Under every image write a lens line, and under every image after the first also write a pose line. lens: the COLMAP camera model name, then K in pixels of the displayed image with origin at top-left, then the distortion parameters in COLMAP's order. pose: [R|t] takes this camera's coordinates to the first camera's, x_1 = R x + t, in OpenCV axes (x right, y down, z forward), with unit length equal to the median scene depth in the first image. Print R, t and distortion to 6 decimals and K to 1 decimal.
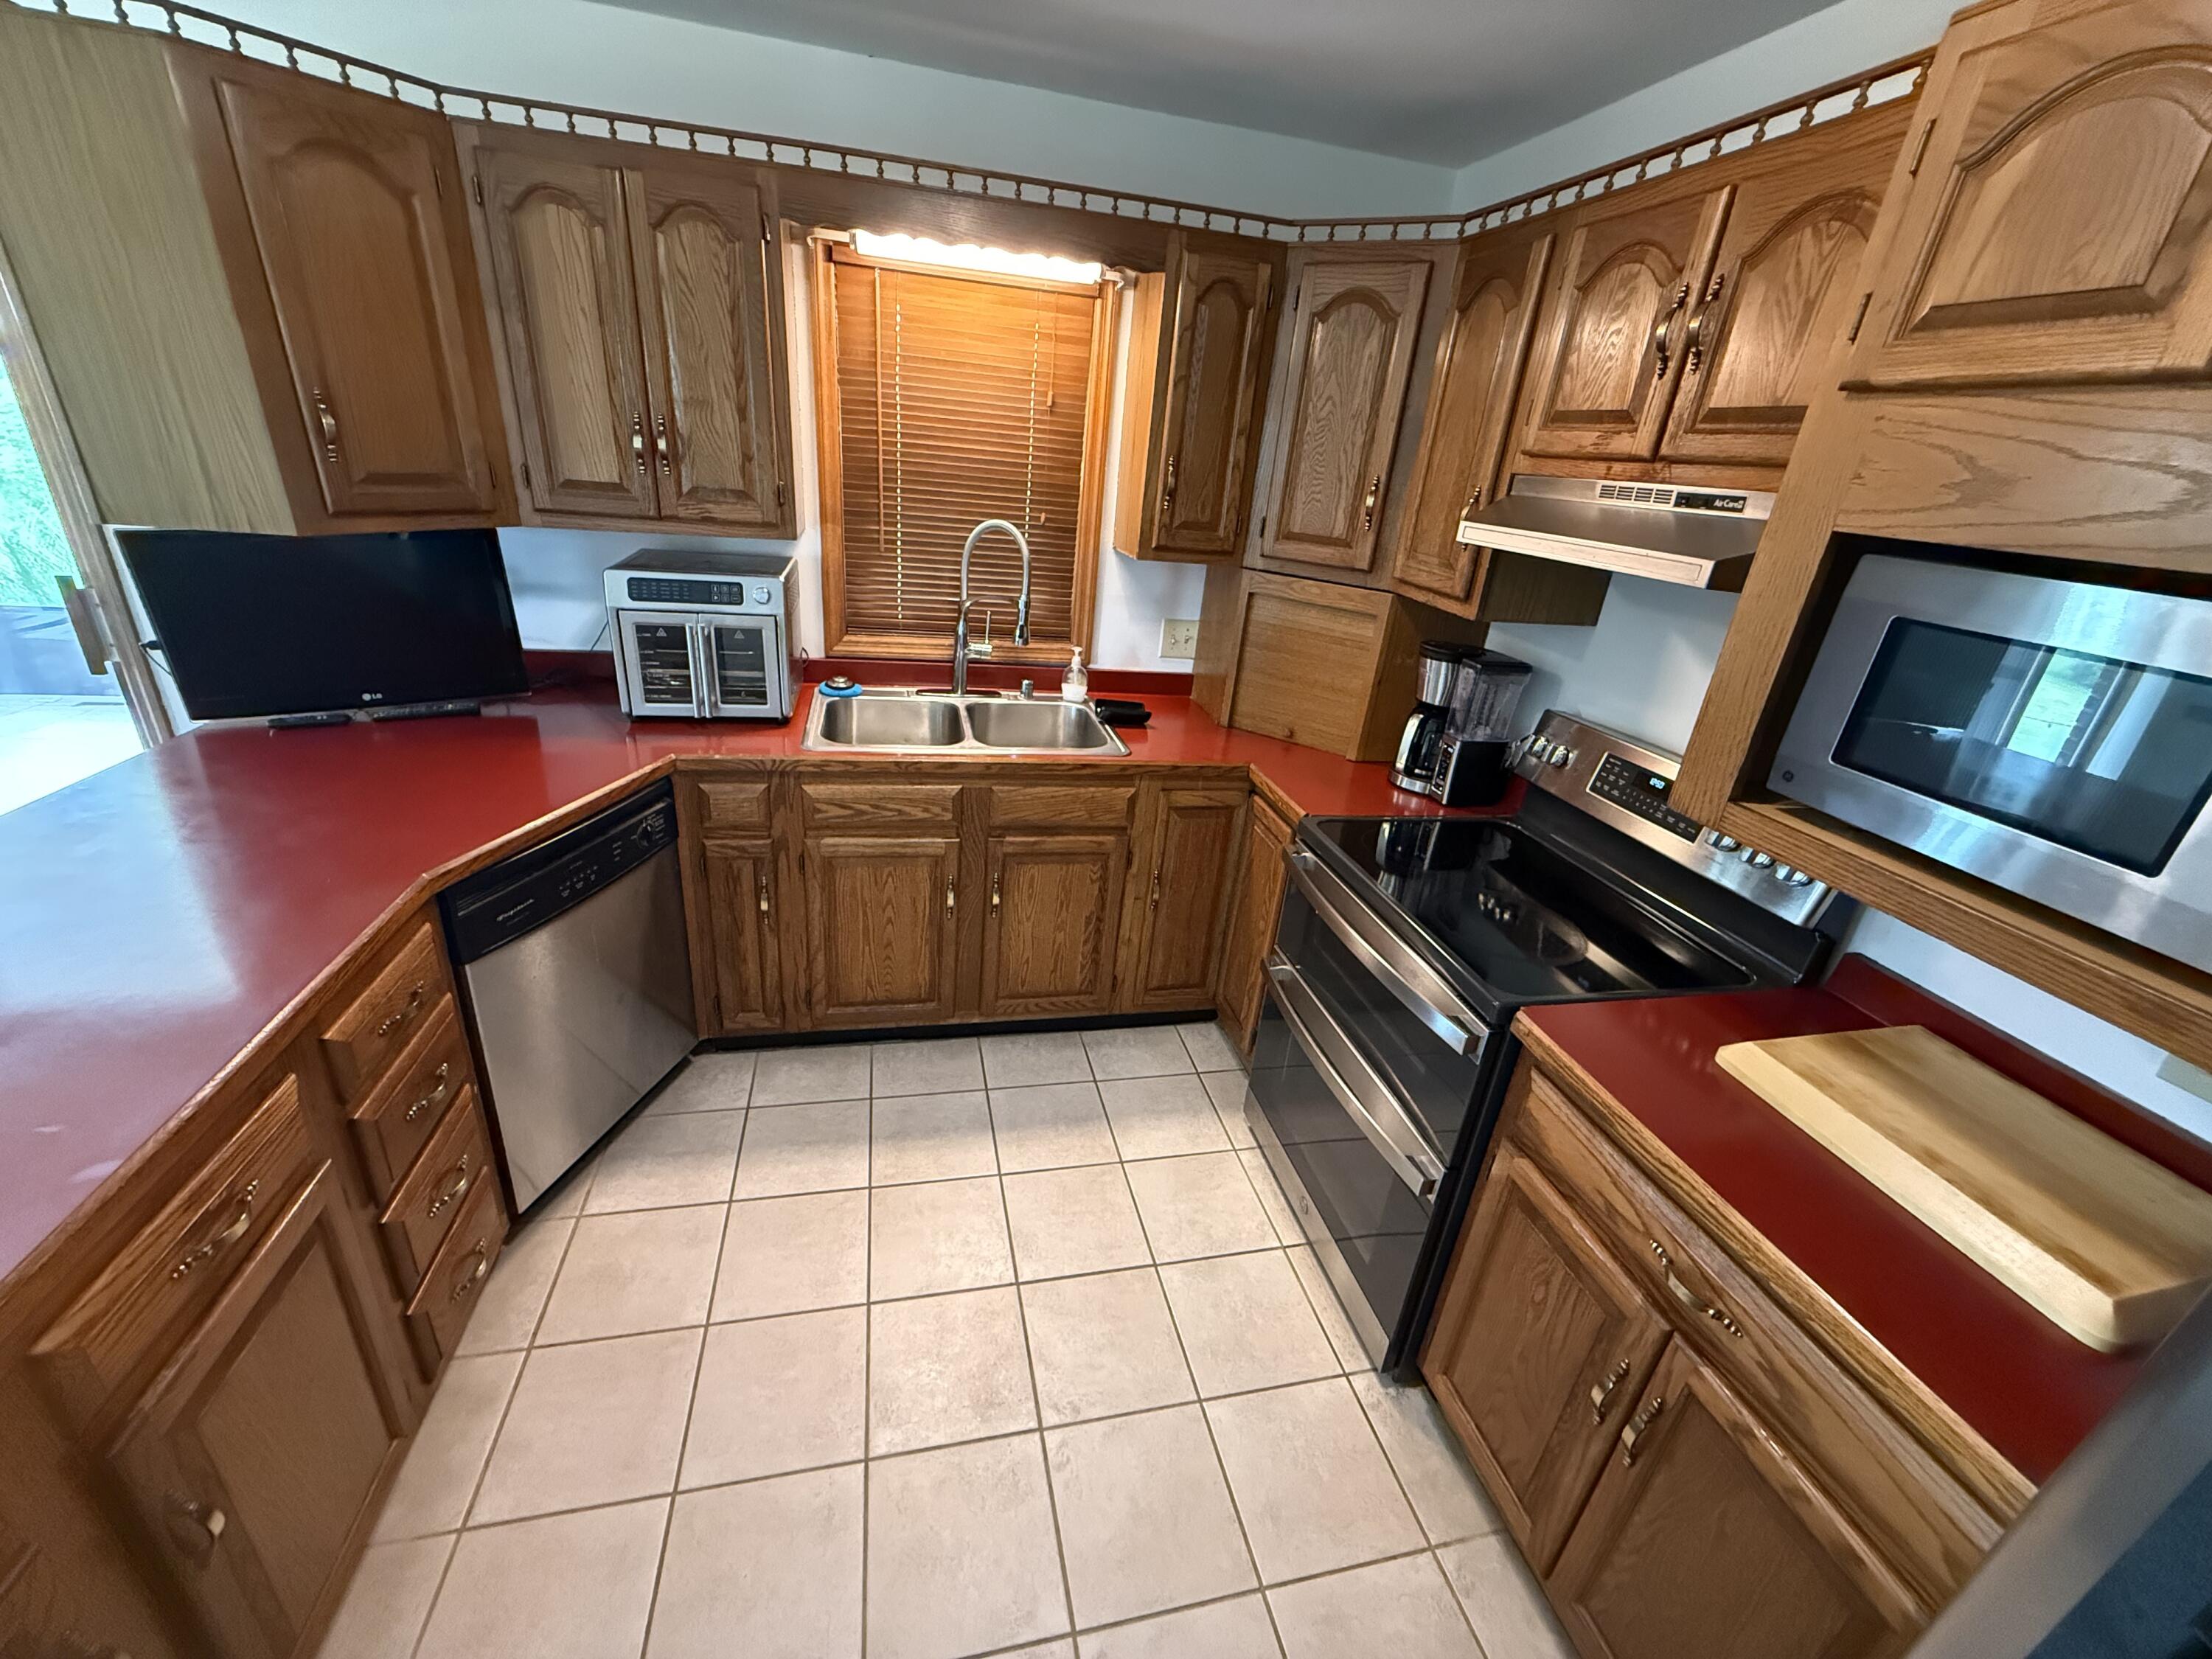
lens RADIAL K [[874.9, 0, 1100.7], [0, 874.9, 831.3], [0, 0, 1]] dist [0.000176, -0.000441]
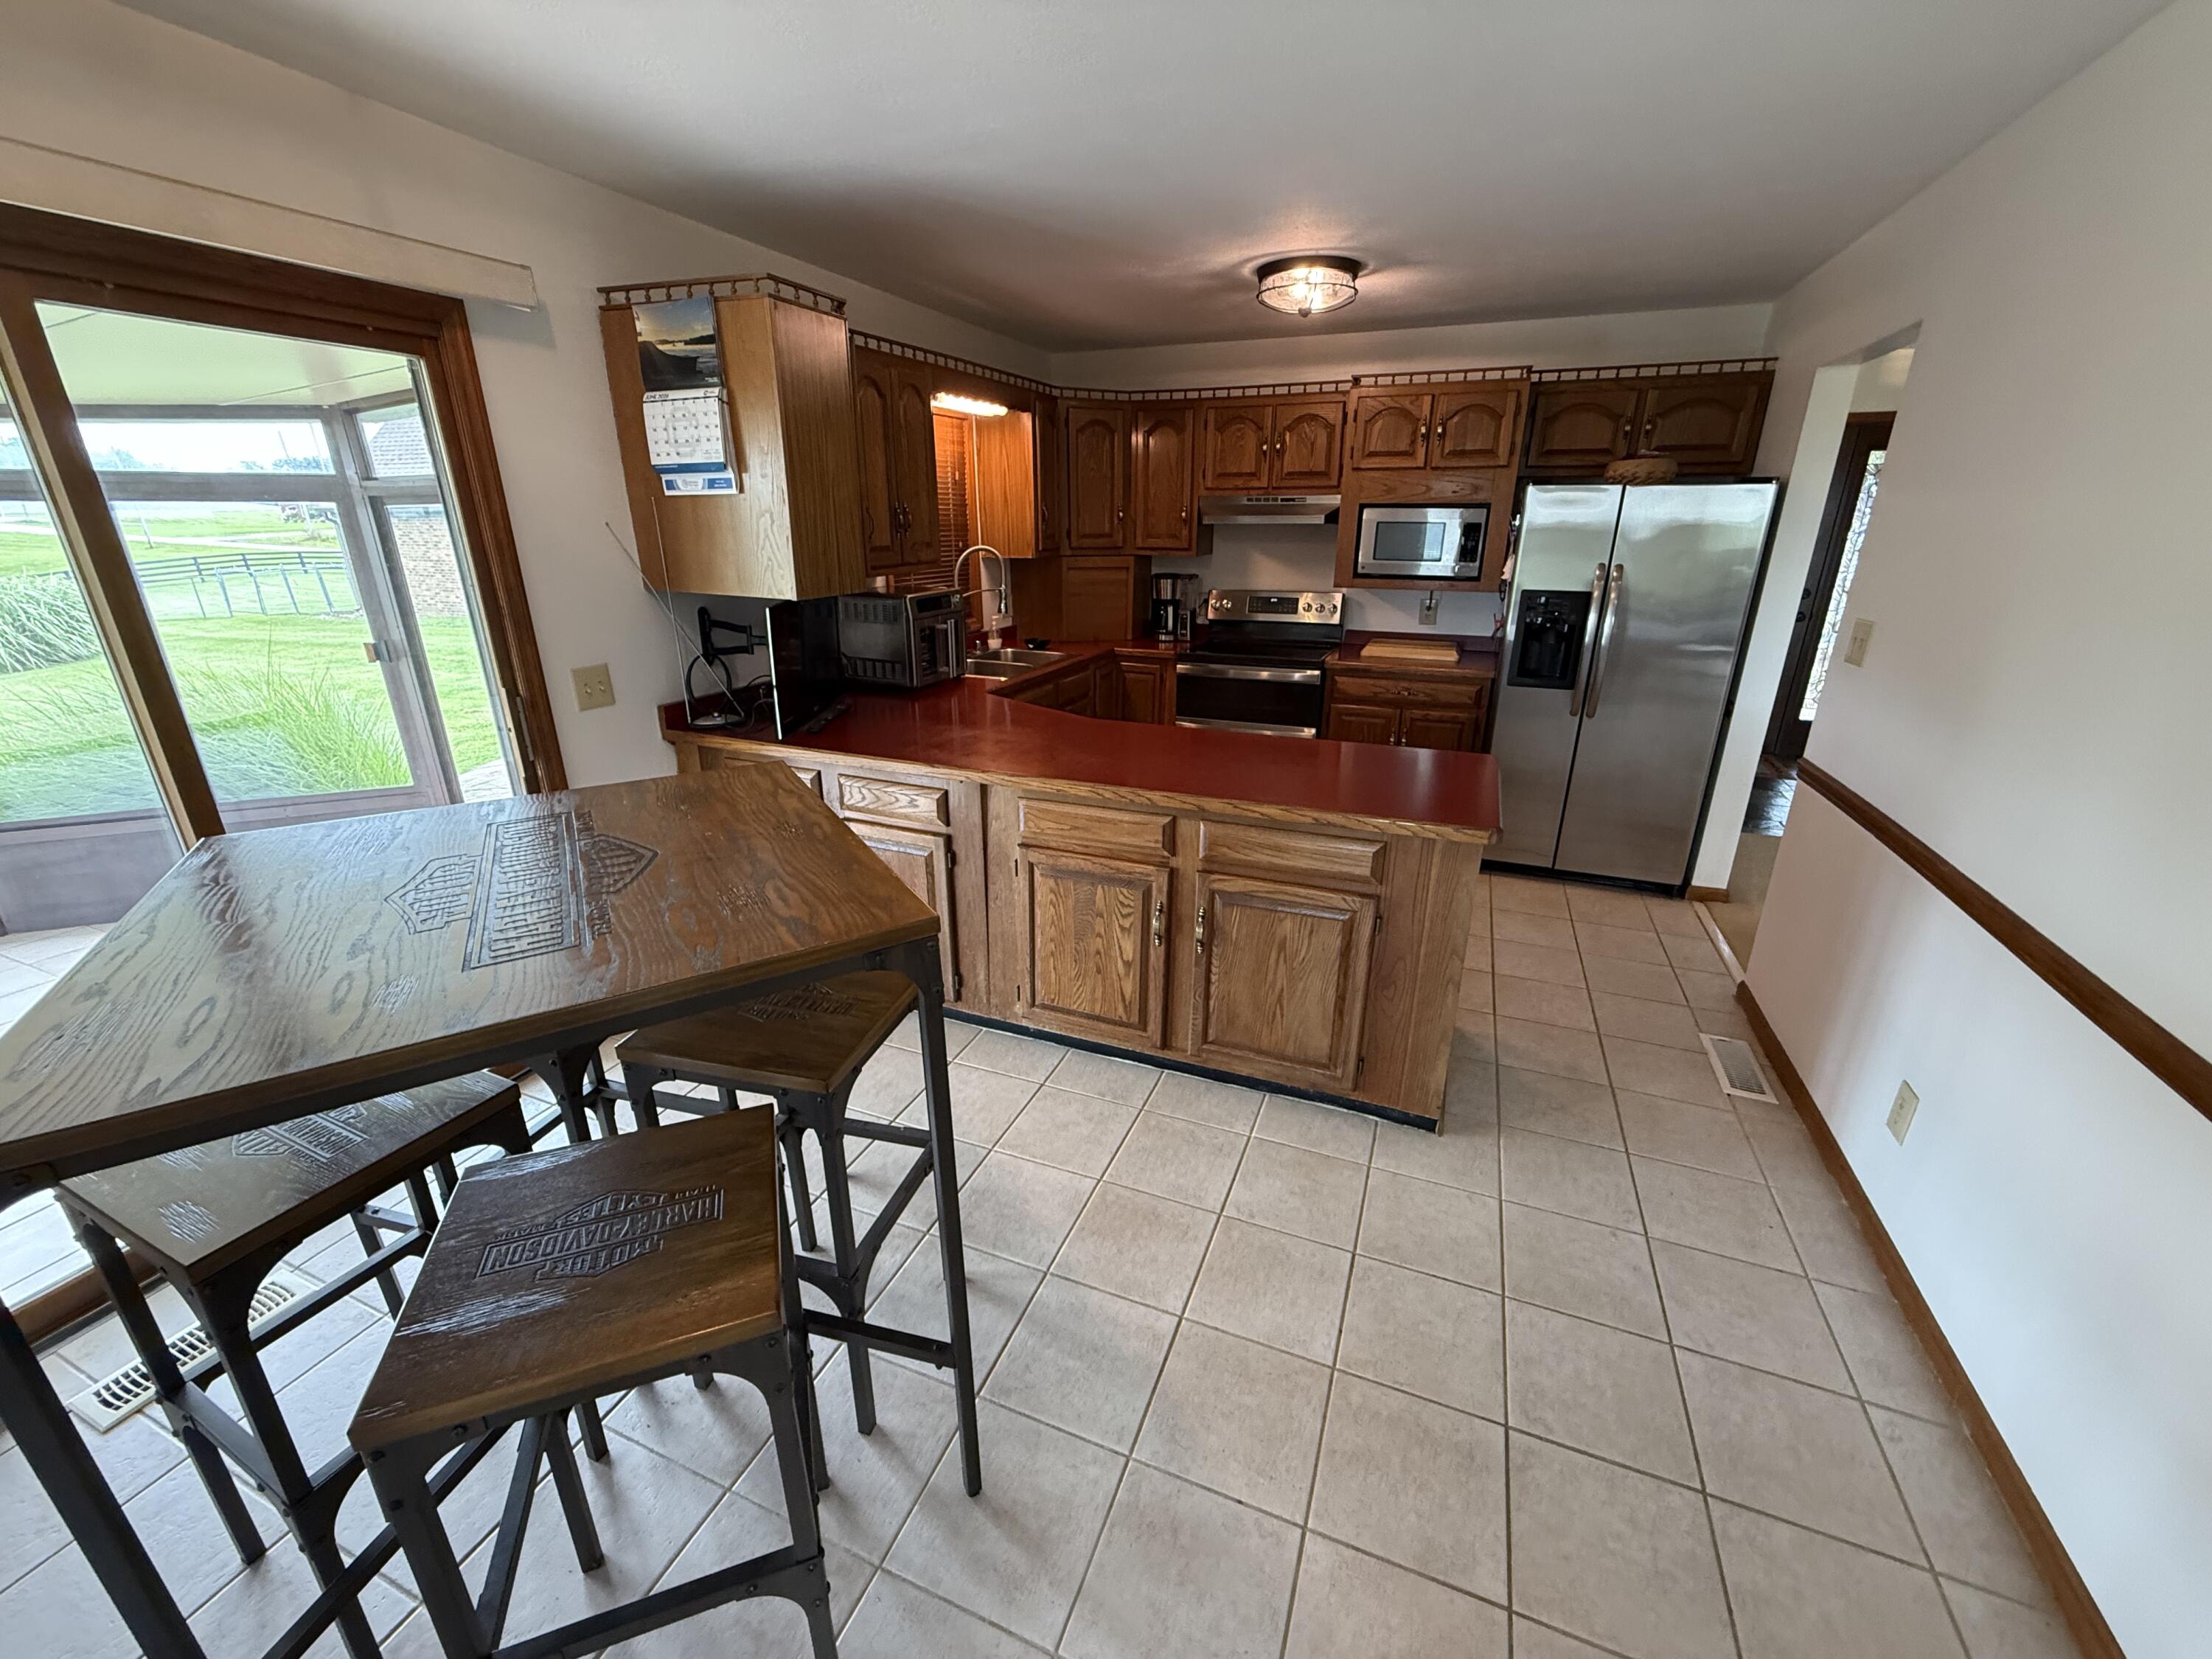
lens RADIAL K [[874.9, 0, 1100.7], [0, 874.9, 831.3], [0, 0, 1]] dist [0.000176, -0.000441]
pose [[0.569664, -0.361445, 0.738133, -1.943023], [0.374623, 0.913575, 0.158235, -0.026393], [-0.731533, 0.186380, 0.655836, -0.285996]]
